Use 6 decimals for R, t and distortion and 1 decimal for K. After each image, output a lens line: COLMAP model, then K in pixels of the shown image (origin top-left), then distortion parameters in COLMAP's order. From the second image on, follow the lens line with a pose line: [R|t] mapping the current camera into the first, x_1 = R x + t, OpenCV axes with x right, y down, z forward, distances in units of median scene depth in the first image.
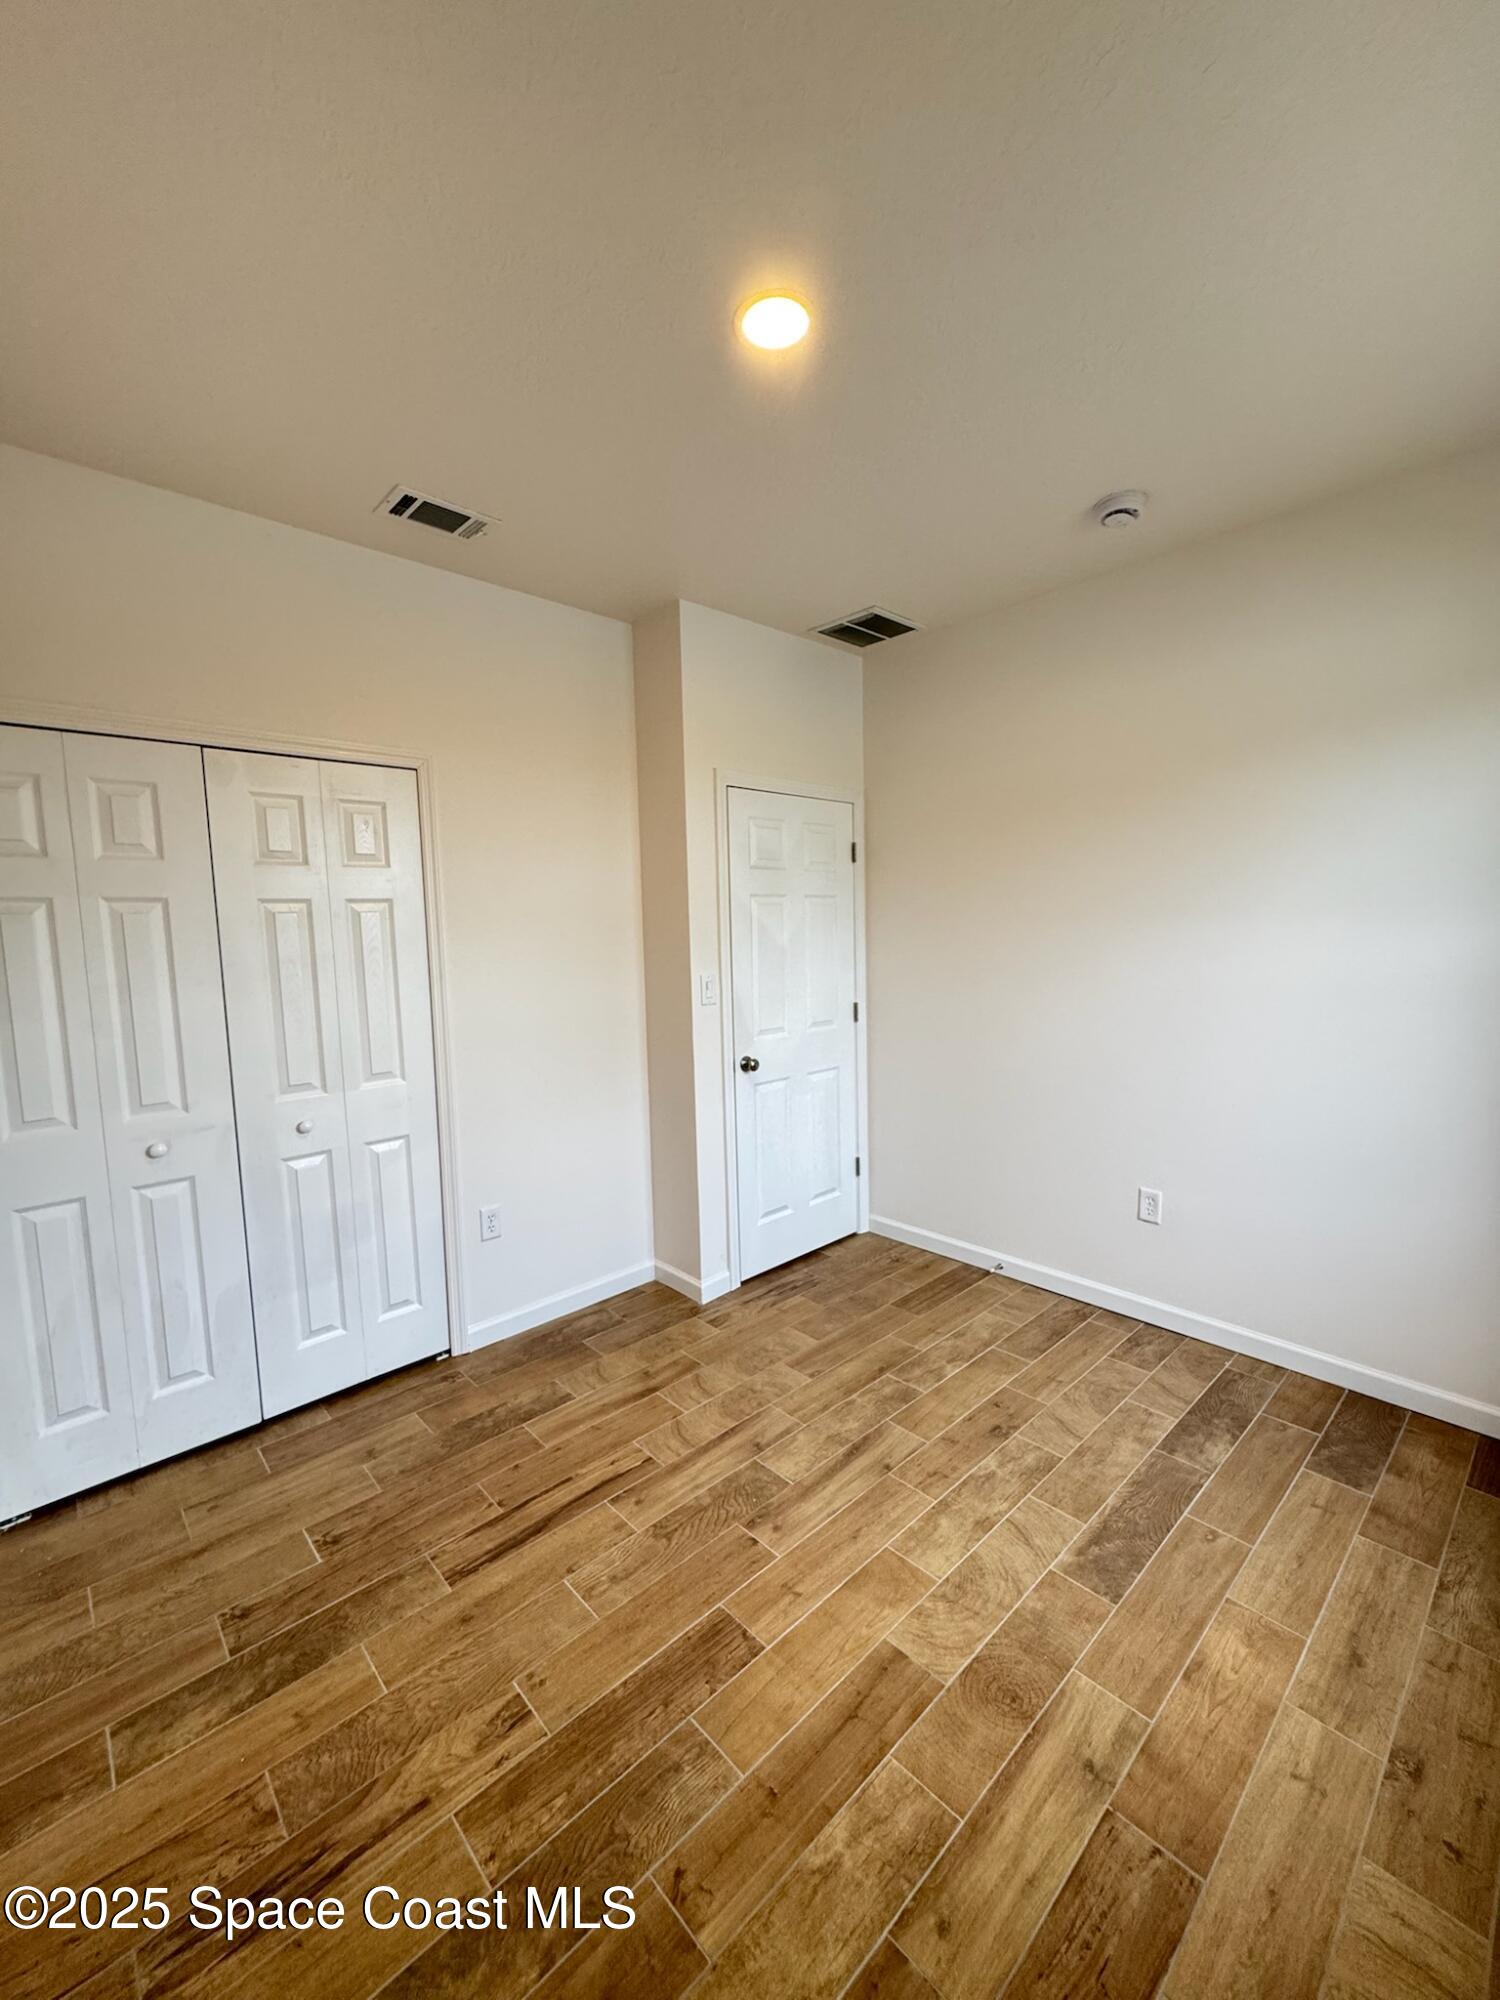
lens RADIAL K [[799.1, 0, 750.9], [0, 799.1, 1006.2], [0, 0, 1]] dist [-0.005575, 0.000541]
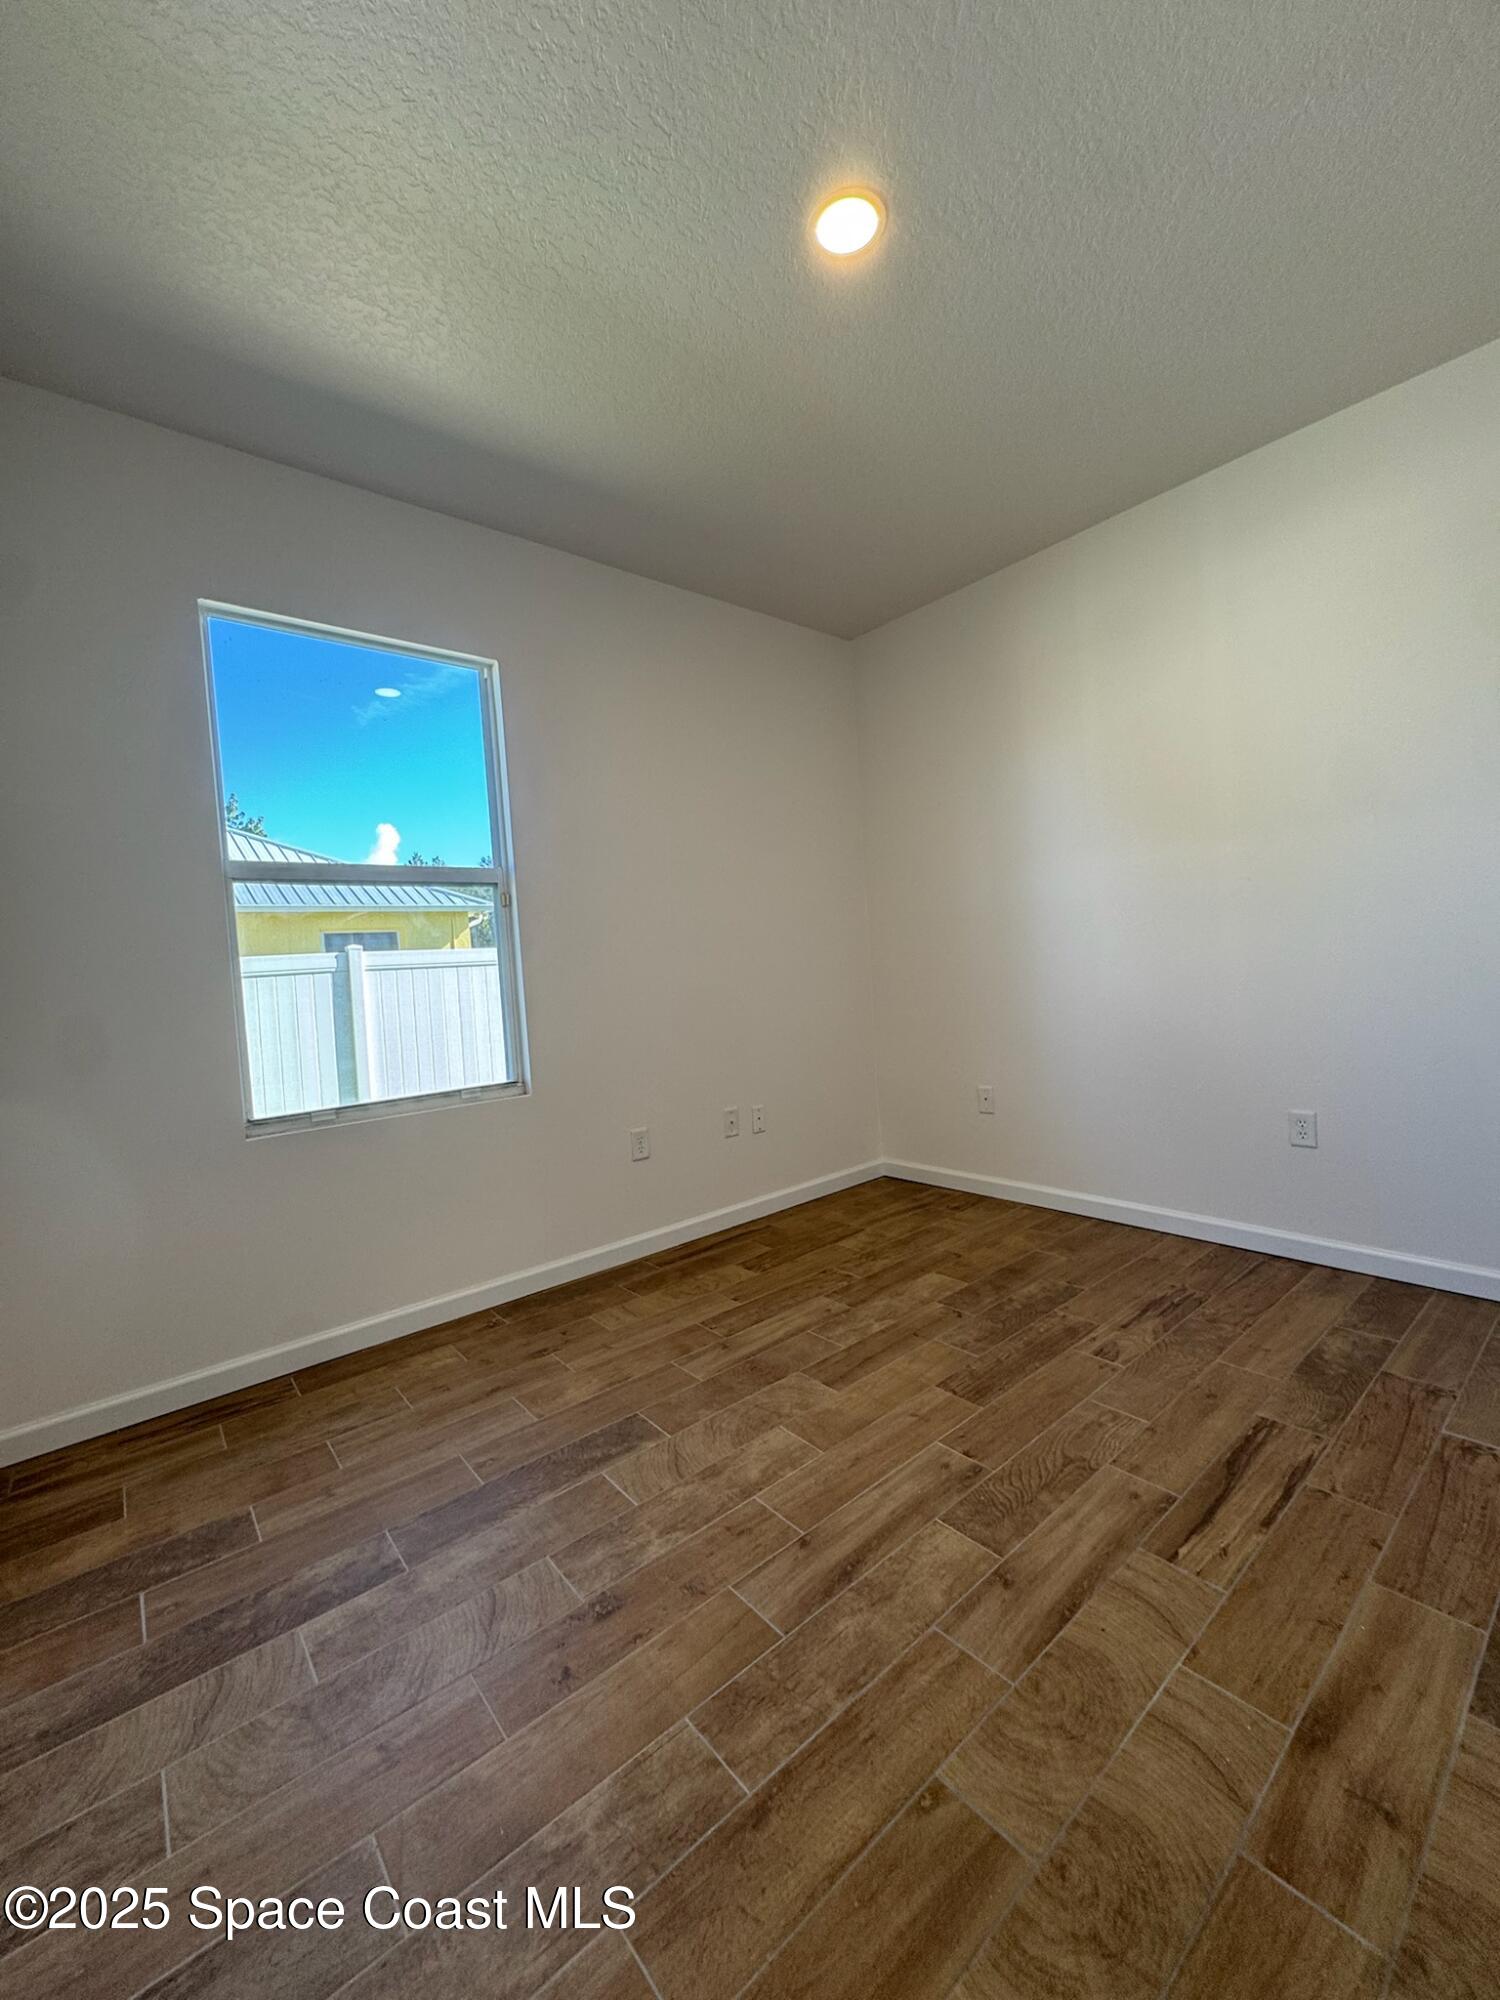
lens RADIAL K [[799.1, 0, 756.1], [0, 799.1, 1000.4], [0, 0, 1]] dist [-0.005575, 0.000541]
pose [[-0.995053, 0.084762, 0.051821, 0.149458], [0.091260, 0.985996, 0.139583, 0.008861], [-0.039264, 0.143622, -0.988853, 1.783933]]
